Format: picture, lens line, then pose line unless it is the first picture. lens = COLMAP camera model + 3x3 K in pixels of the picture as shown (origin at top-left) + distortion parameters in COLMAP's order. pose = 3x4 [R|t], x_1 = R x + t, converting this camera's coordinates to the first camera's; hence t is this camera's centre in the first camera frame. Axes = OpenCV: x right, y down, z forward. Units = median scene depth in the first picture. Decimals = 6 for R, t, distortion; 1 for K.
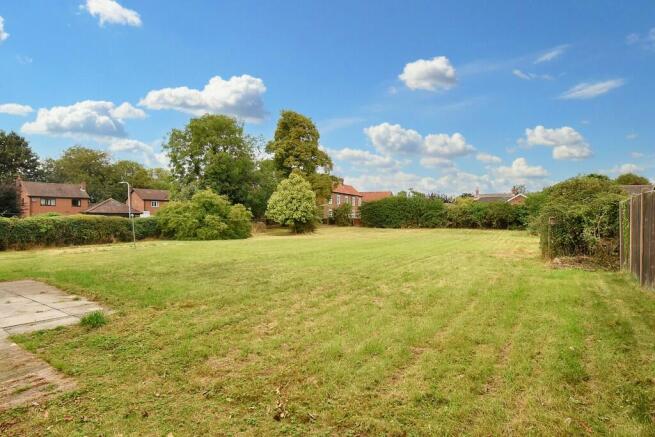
lens RADIAL K [[355.6, 0, 325.7], [0, 355.6, 218.4], [0, 0, 1]] dist [-0.006362, -0.001241]
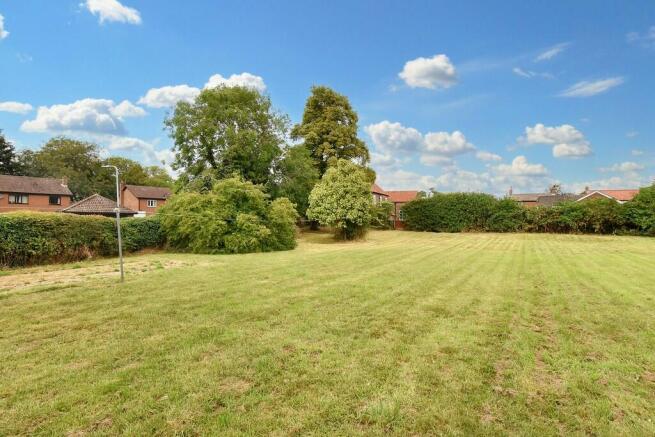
lens RADIAL K [[355.6, 0, 329.1], [0, 355.6, 216.7], [0, 0, 1]] dist [-0.006362, -0.001241]
pose [[0.999769, 0.002098, 0.021377, -0.118755], [-0.001847, 0.999929, -0.011762, 0.002072], [-0.021400, 0.011720, 0.999702, 0.227608]]
